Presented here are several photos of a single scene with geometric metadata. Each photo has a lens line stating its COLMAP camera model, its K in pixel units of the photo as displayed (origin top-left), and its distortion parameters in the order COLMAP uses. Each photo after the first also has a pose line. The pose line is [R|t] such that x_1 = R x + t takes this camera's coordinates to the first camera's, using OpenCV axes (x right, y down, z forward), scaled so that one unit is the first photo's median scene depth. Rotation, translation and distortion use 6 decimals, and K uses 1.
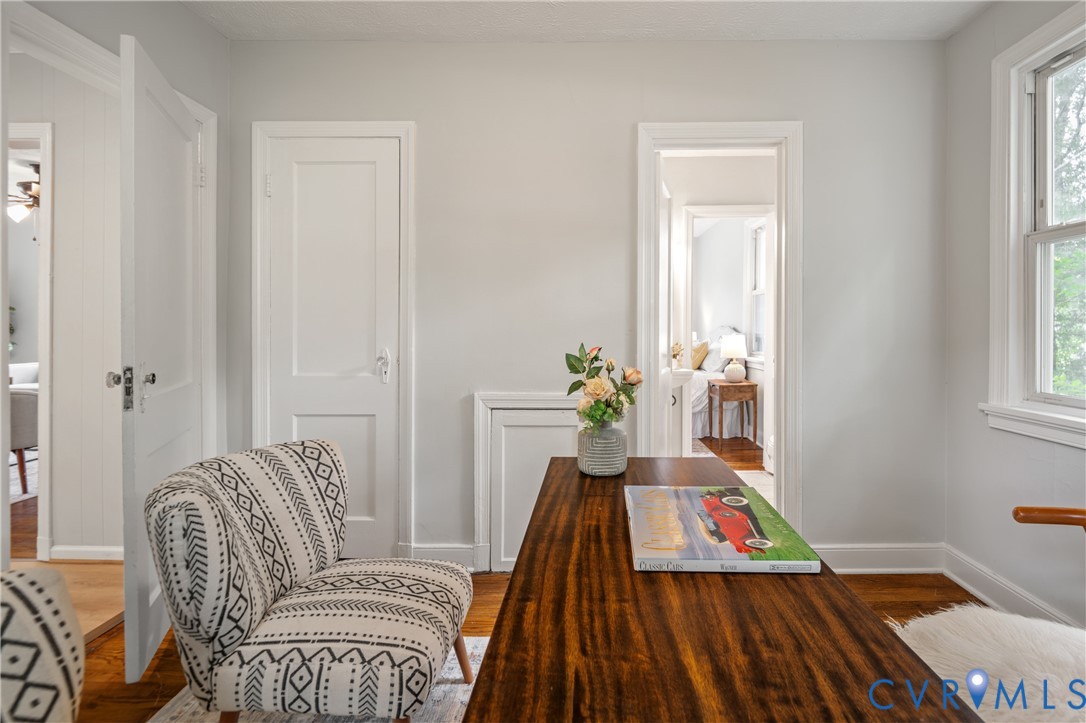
lens RADIAL K [[491.1, 0, 551.3], [0, 491.1, 356.6], [0, 0, 1]] dist [-0.002336, -0.000123]
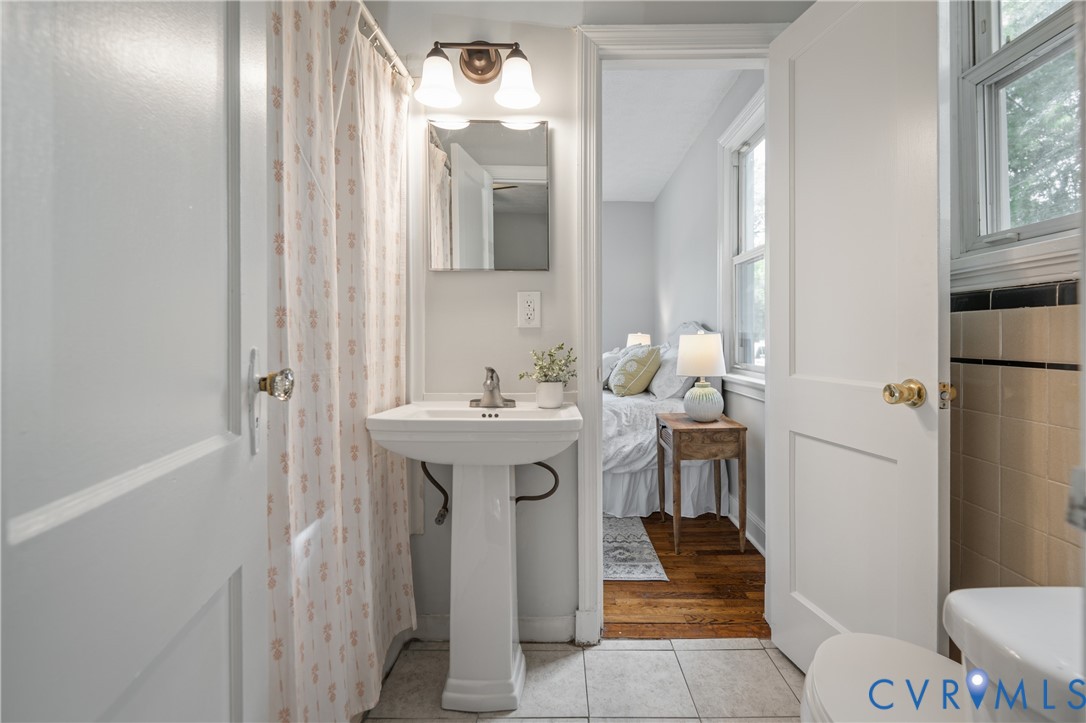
lens RADIAL K [[491.1, 0, 513.9], [0, 491.1, 366.4], [0, 0, 1]] dist [-0.002336, -0.000123]
pose [[0.999632, -0.012562, -0.024051, 0.174471], [0.012530, 0.999920, -0.001475, -0.009065], [0.024067, 0.001173, 0.999710, 0.443155]]
